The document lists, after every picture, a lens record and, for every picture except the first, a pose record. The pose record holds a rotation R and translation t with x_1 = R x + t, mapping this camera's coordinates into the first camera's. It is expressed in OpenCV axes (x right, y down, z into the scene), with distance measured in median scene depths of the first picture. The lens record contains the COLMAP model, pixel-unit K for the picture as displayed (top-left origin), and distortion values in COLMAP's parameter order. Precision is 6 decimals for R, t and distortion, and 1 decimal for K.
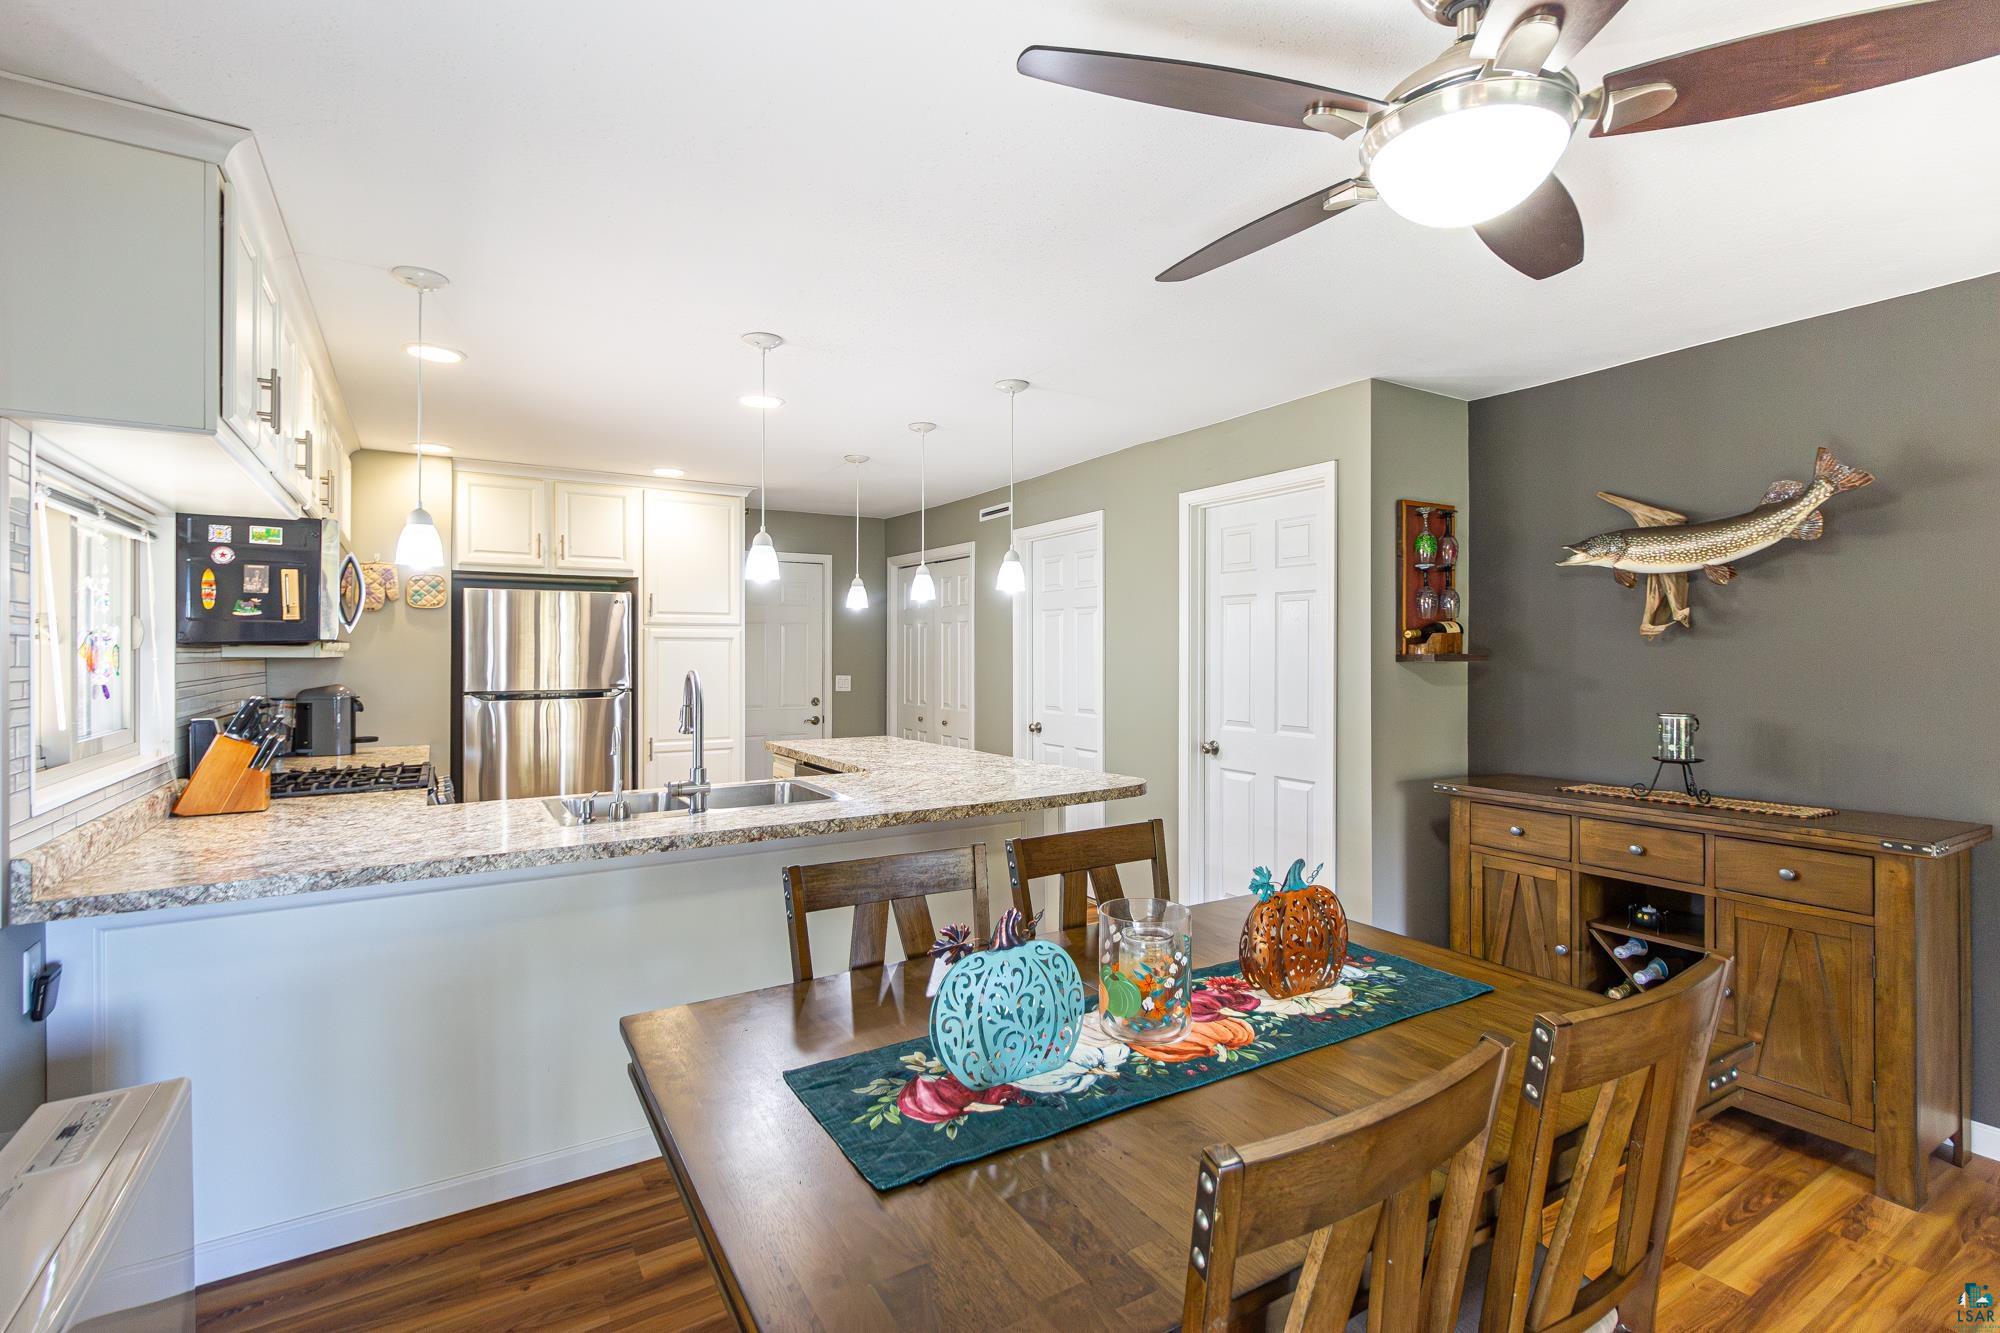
lens RADIAL K [[939.8, 0, 1002.4], [0, 939.8, 657.7], [0, 0, 1]] dist [0.000952, -0.000640]
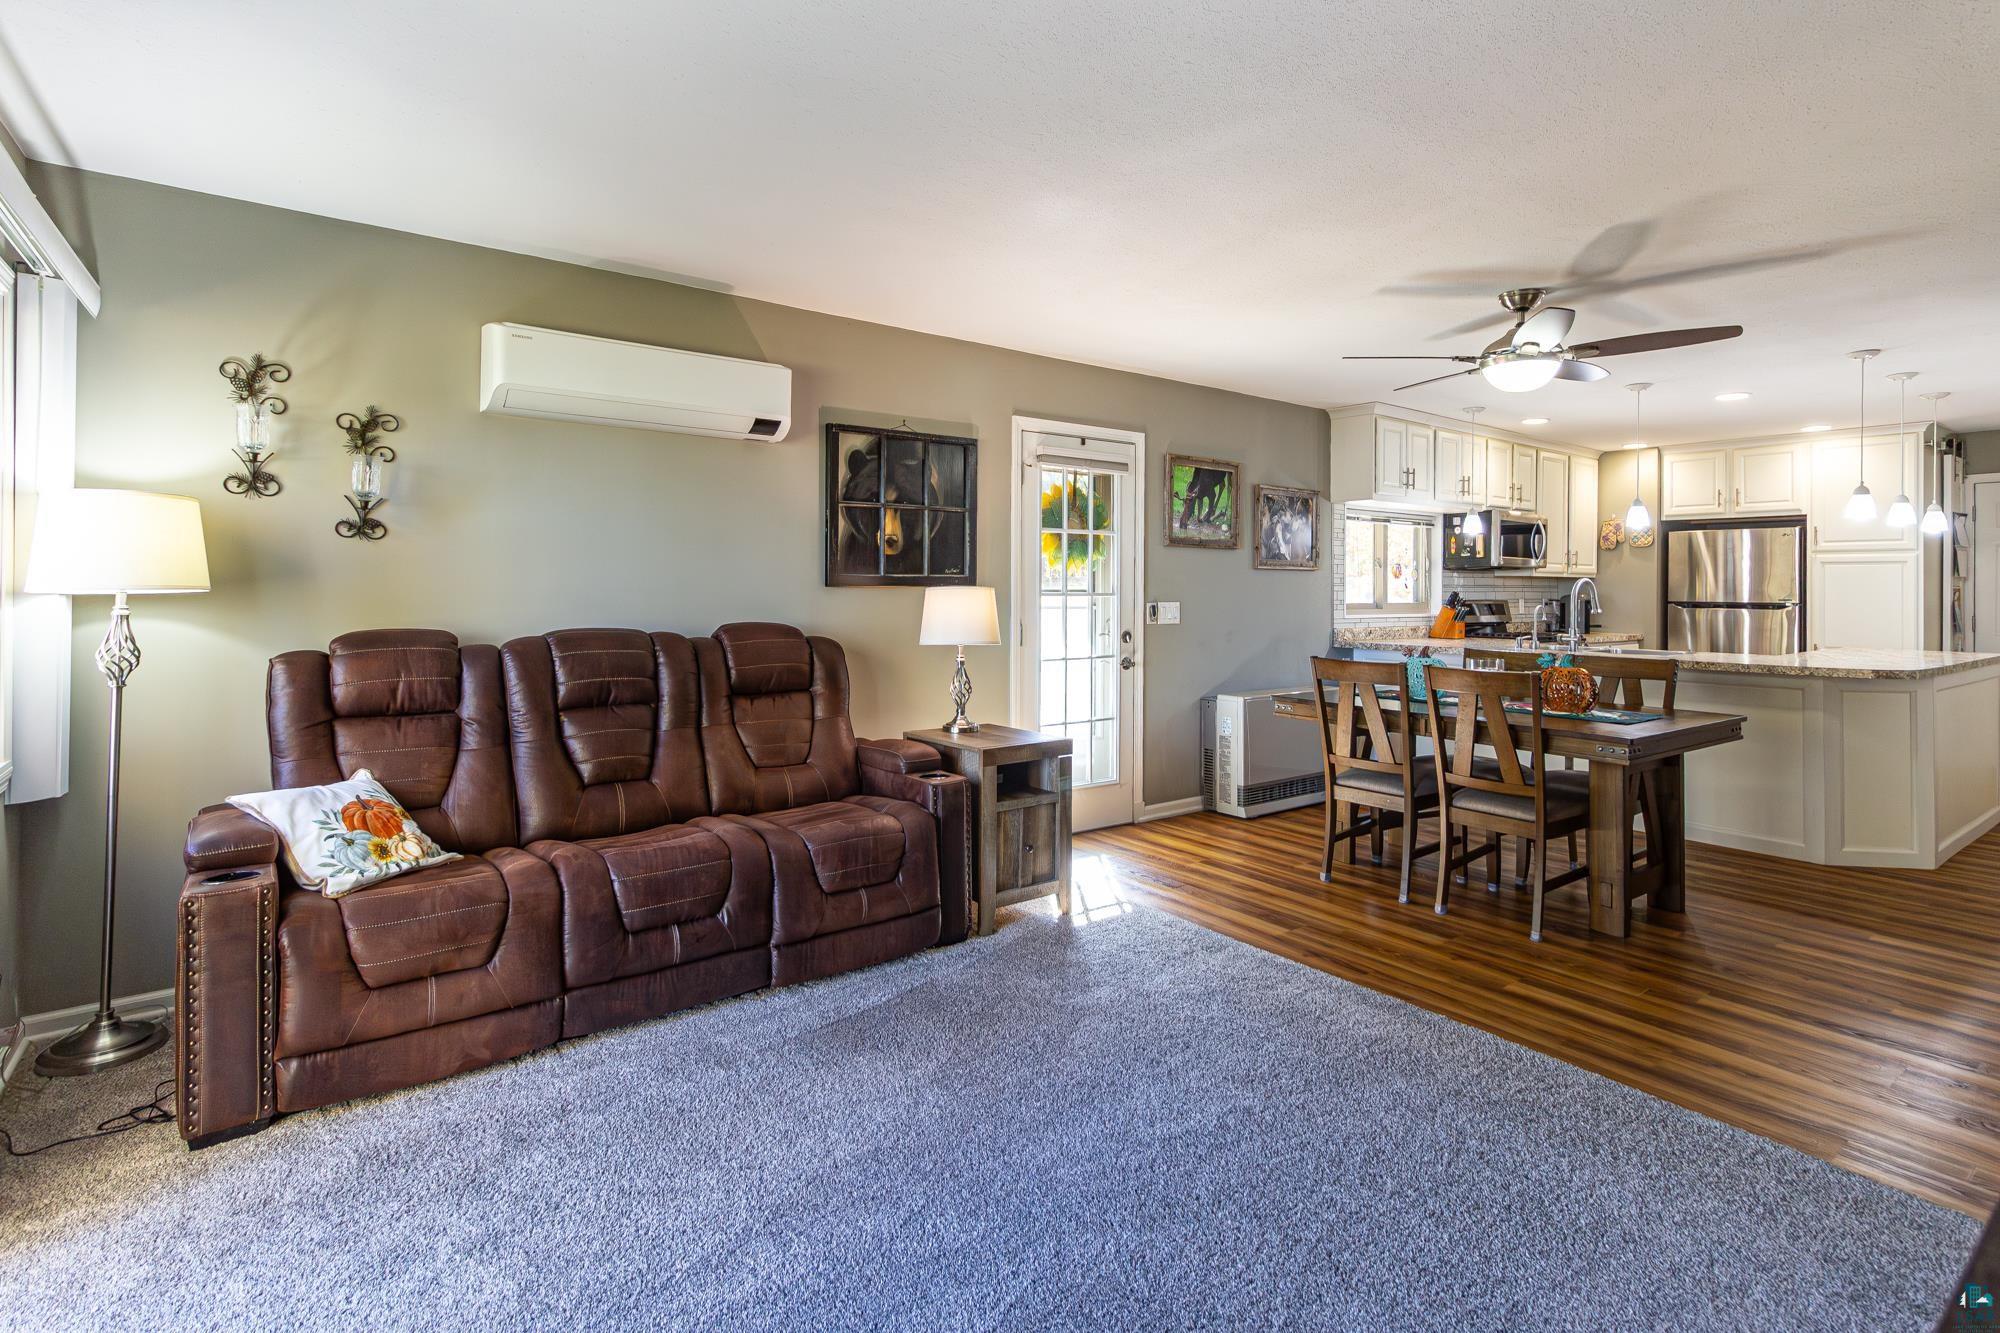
lens RADIAL K [[939.8, 0, 1035.6], [0, 939.8, 578.8], [0, 0, 1]] dist [0.000952, -0.000640]
pose [[0.105597, -0.003840, -0.994402, 1.058736], [-0.013802, 0.999891, -0.005327, 0.029109], [0.994313, 0.014287, 0.105532, -0.212422]]
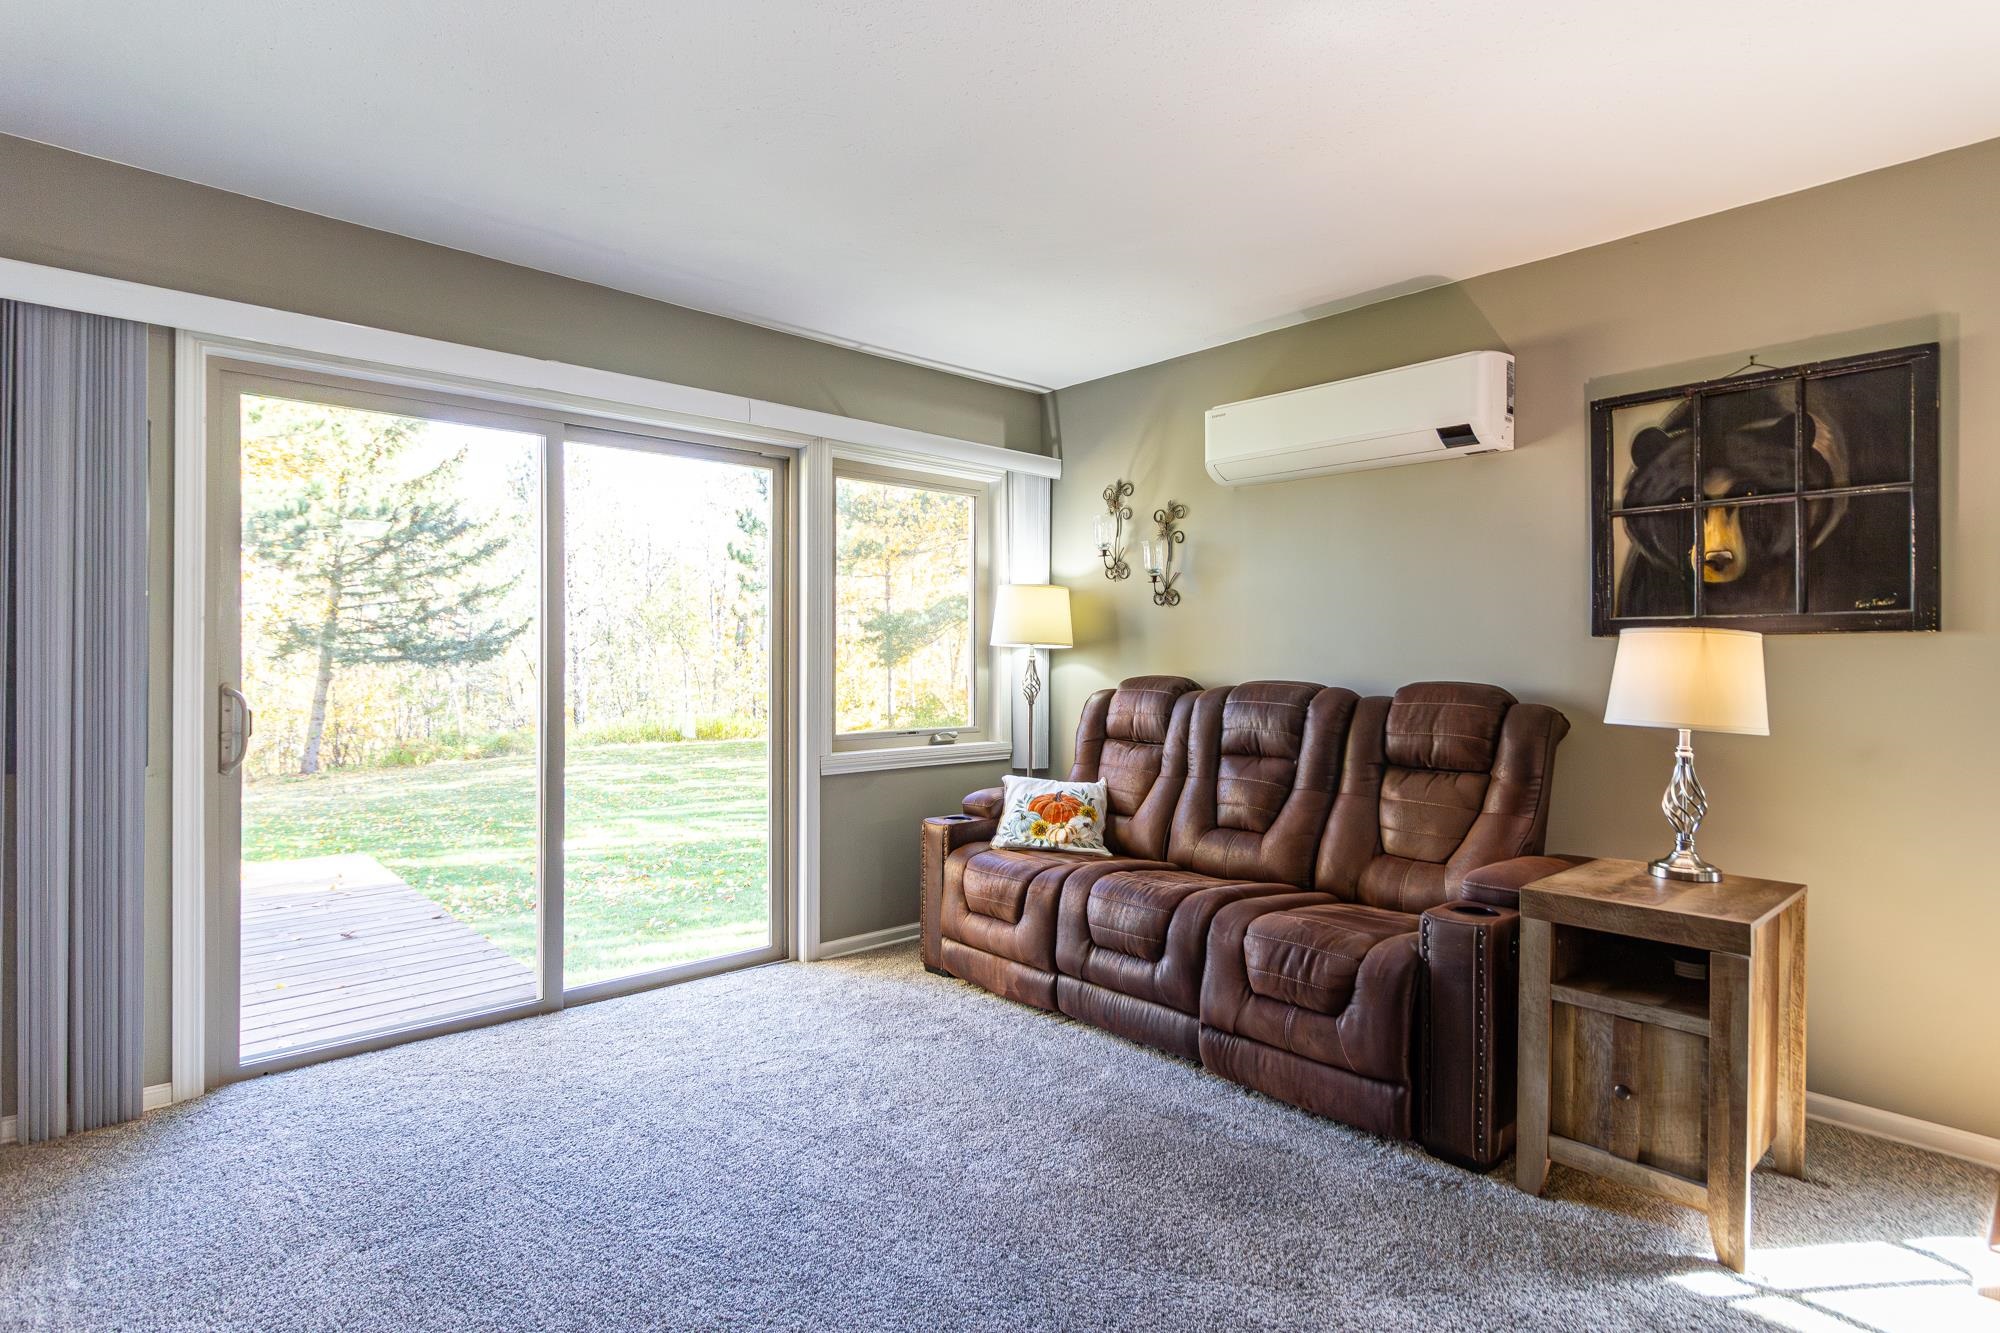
lens RADIAL K [[1006.2, 0, 1017.4], [0, 1006.2, 655.6], [0, 0, 1]] dist [-0.002990, -0.000753]
pose [[-0.978690, -0.004413, -0.205297, 0.593343], [-0.005426, 0.999976, 0.004370, 0.048832], [0.205273, 0.005391, -0.978690, 0.333364]]
